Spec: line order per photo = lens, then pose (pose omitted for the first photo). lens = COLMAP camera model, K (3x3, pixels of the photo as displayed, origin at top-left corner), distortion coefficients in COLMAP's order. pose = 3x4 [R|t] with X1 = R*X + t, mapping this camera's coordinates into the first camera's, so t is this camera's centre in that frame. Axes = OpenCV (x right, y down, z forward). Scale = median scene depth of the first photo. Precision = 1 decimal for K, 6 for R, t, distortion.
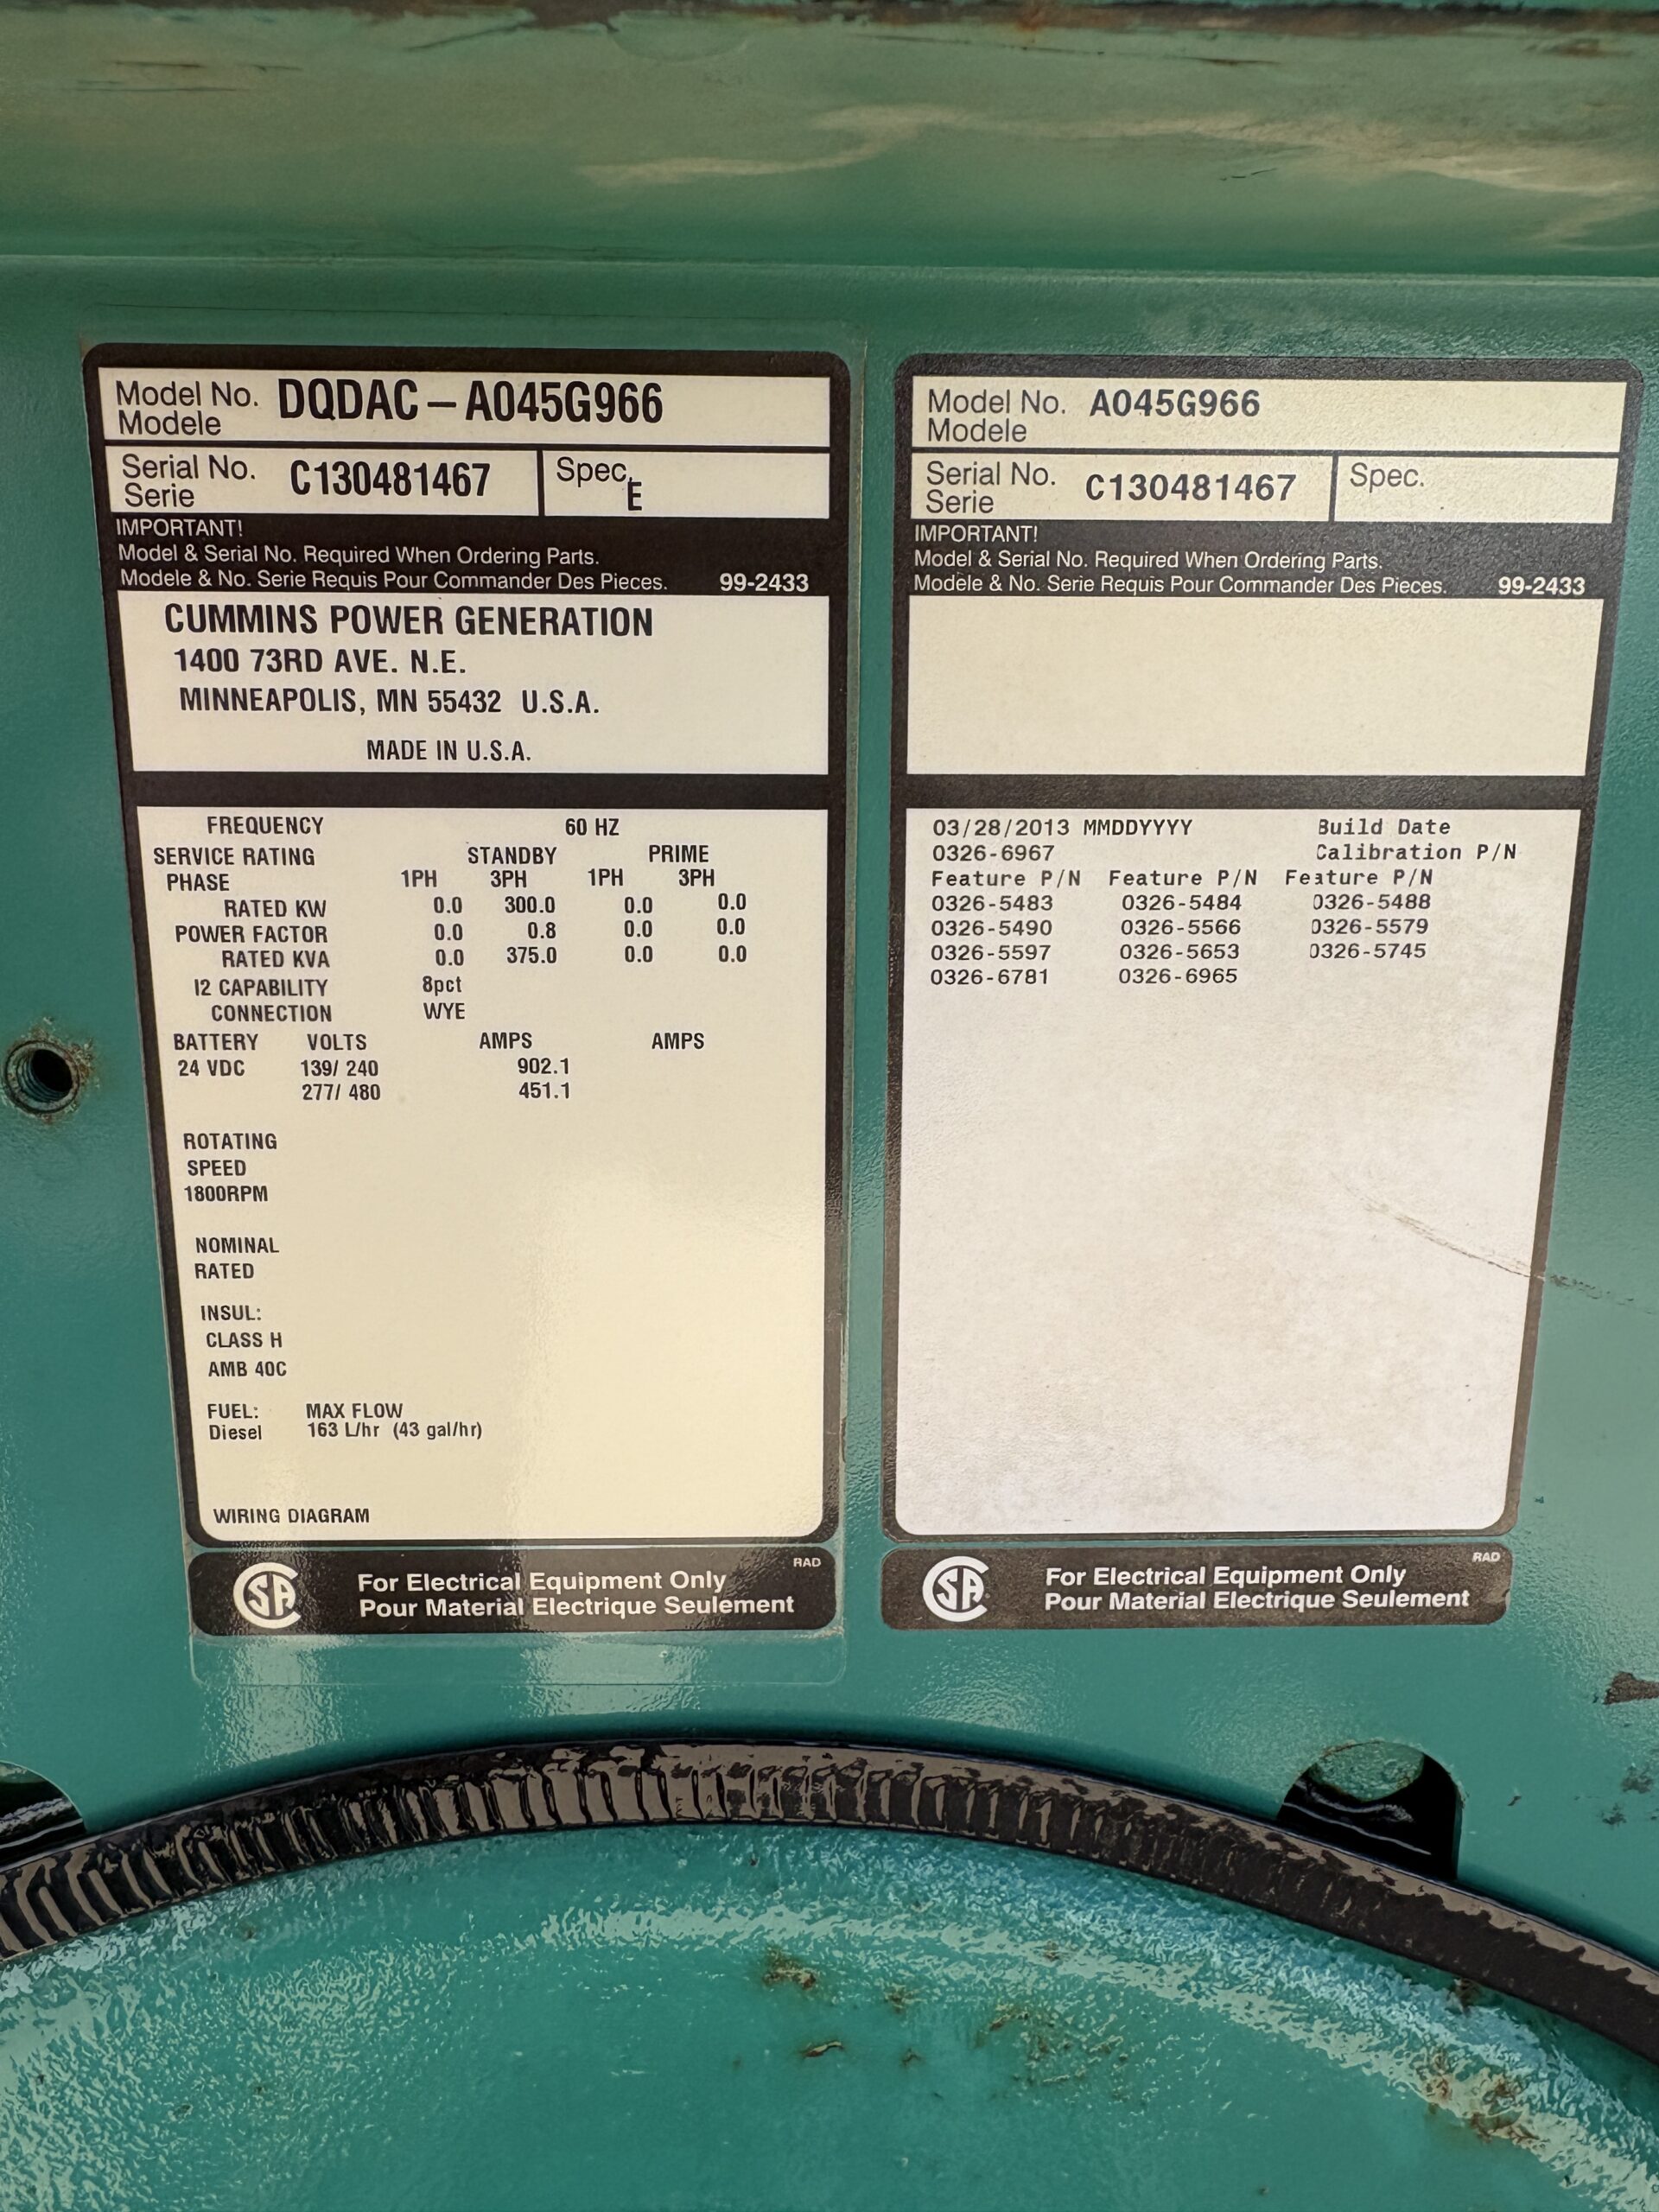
lens RADIAL K [[1681.3, 0, 828.5], [0, 1681.3, 1103.2], [0, 0, 1]] dist [0.013813, 0.001718]
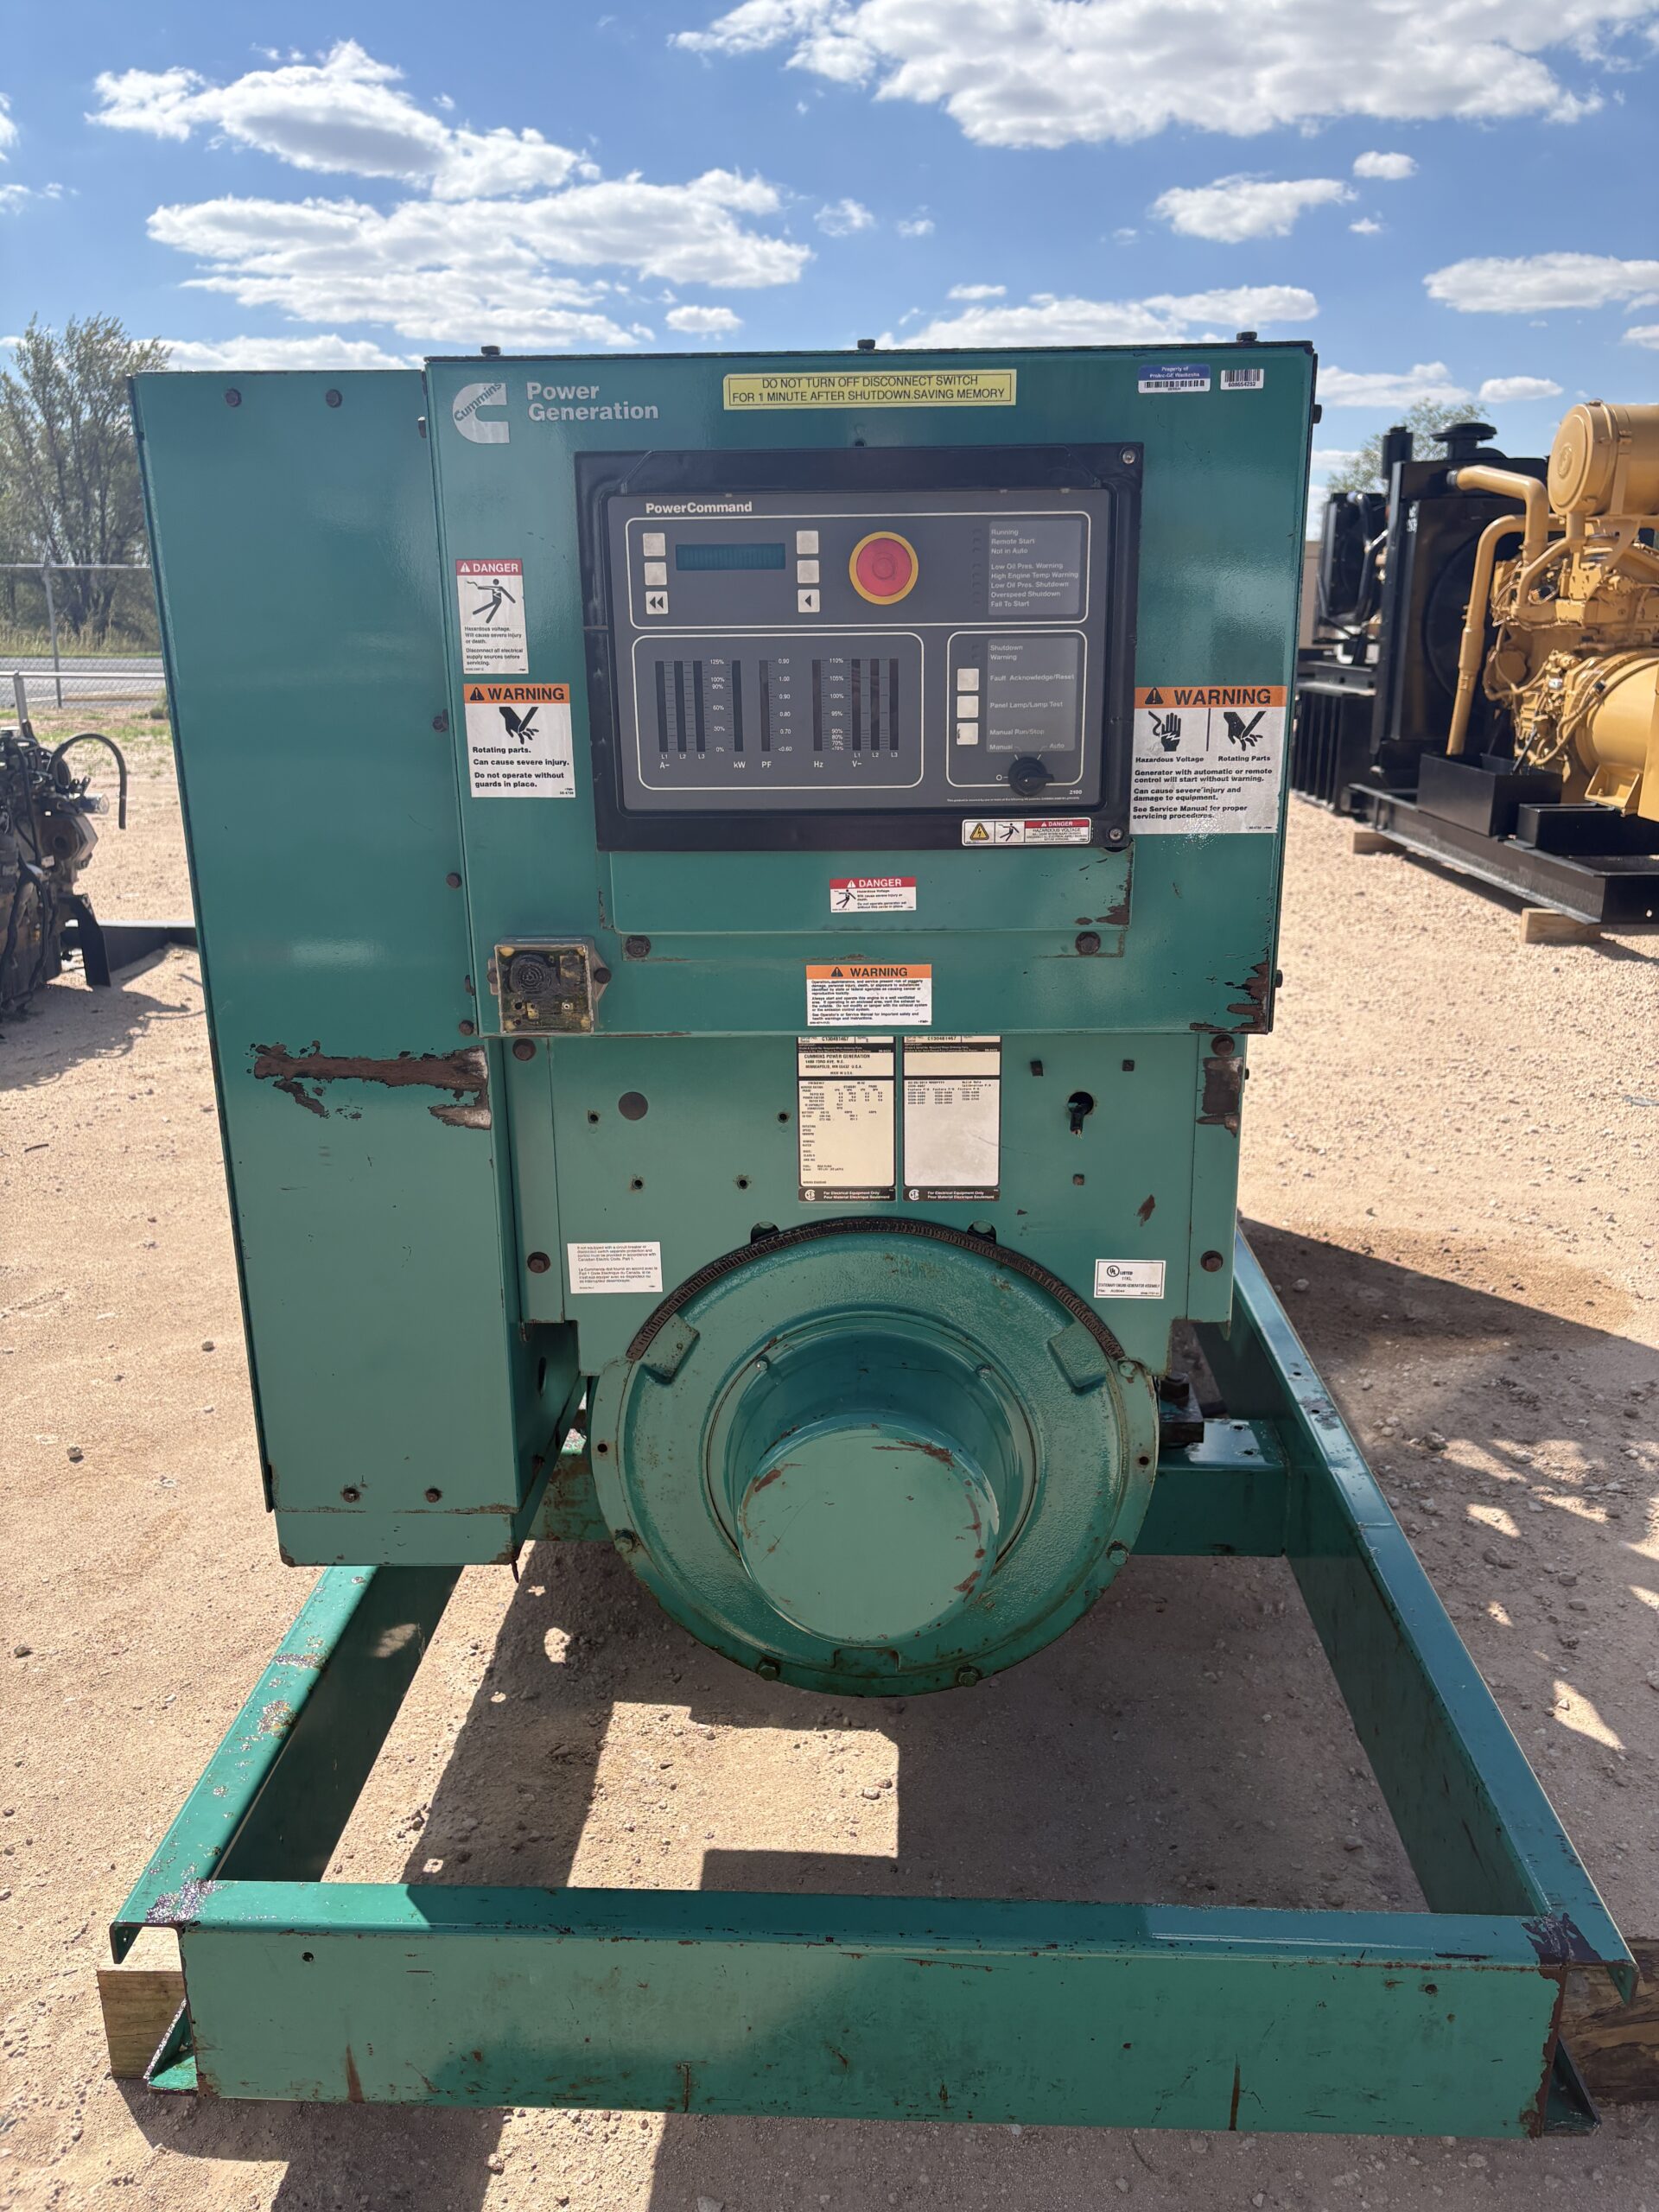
lens RADIAL K [[1681.3, 0, 829.2], [0, 1681.3, 1106.5], [0, 0, 1]] dist [0.013813, 0.001718]
pose [[0.997433, -0.001855, -0.071581, 0.236659], [0.002386, 0.999970, 0.007331, -0.114357], [0.071565, -0.007483, 0.997408, -6.119463]]
